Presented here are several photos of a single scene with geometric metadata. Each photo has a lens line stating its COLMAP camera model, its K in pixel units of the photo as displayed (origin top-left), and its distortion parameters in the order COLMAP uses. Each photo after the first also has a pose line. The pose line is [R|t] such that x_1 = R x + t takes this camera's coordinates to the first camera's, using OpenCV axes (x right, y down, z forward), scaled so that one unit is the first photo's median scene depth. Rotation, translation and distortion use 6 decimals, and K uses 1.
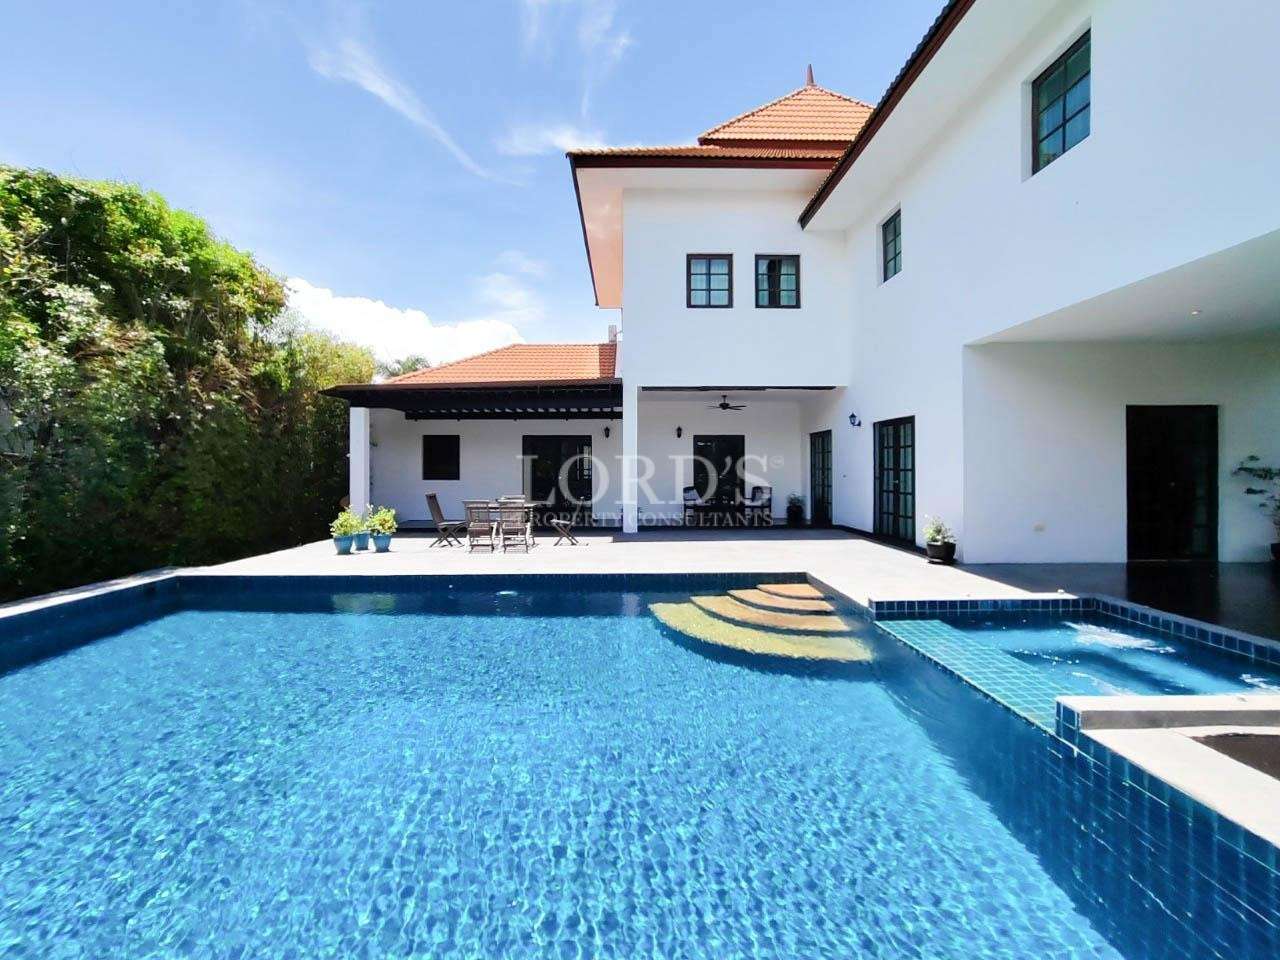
lens RADIAL K [[607.1, 0, 653.6], [0, 607.1, 465.9], [0, 0, 1]] dist [-0.001355, 0.015716]
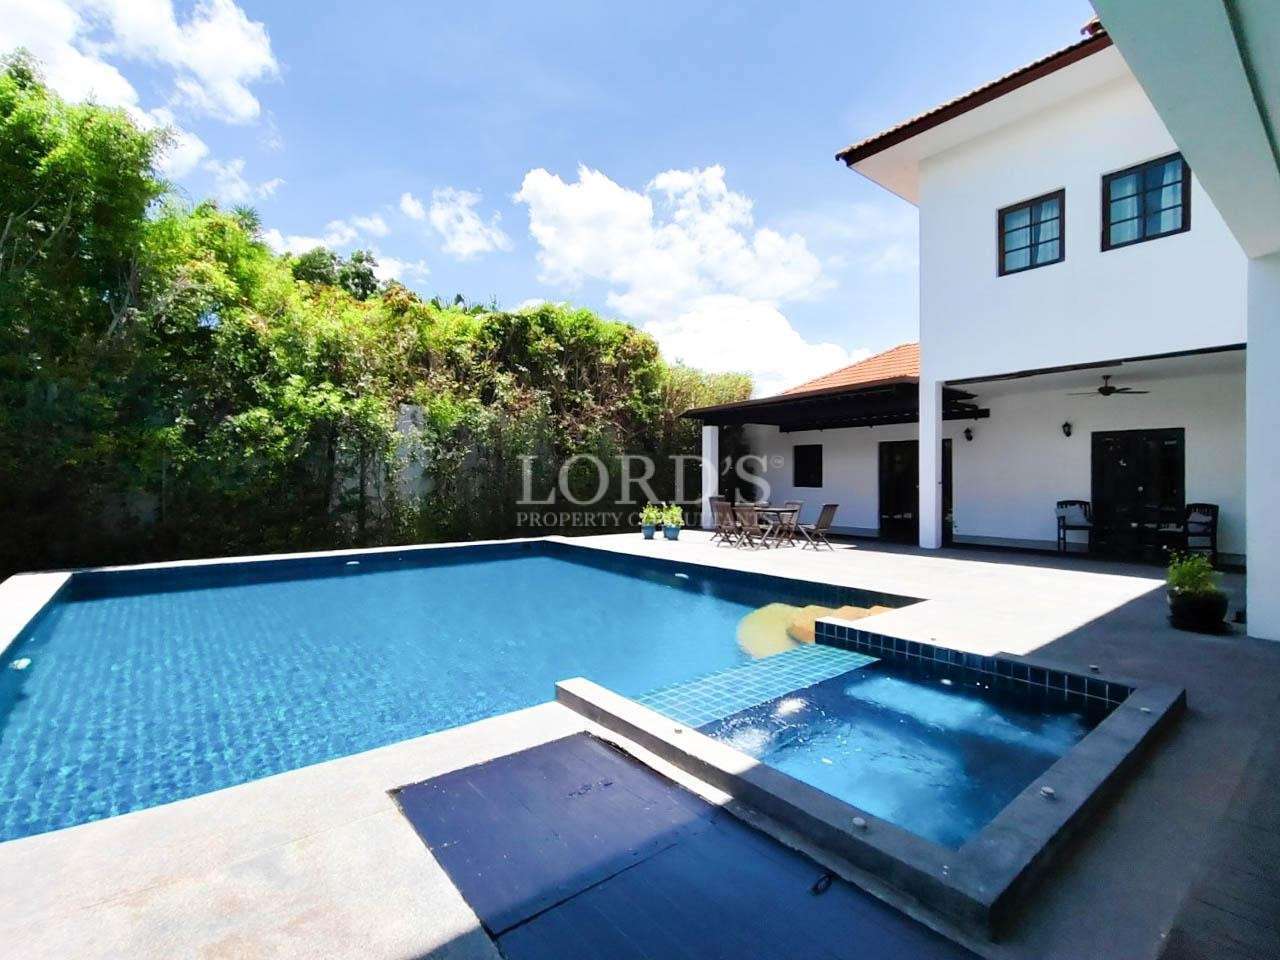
lens RADIAL K [[631.2, 0, 640.0], [0, 631.2, 480.0], [0, 0, 1]] dist [0.003609, 0.001294]
pose [[0.598118, 0.005991, -0.801386, 0.529592], [-0.002304, 0.999981, 0.005756, 0.007210], [0.801405, -0.001596, 0.598120, 0.138071]]
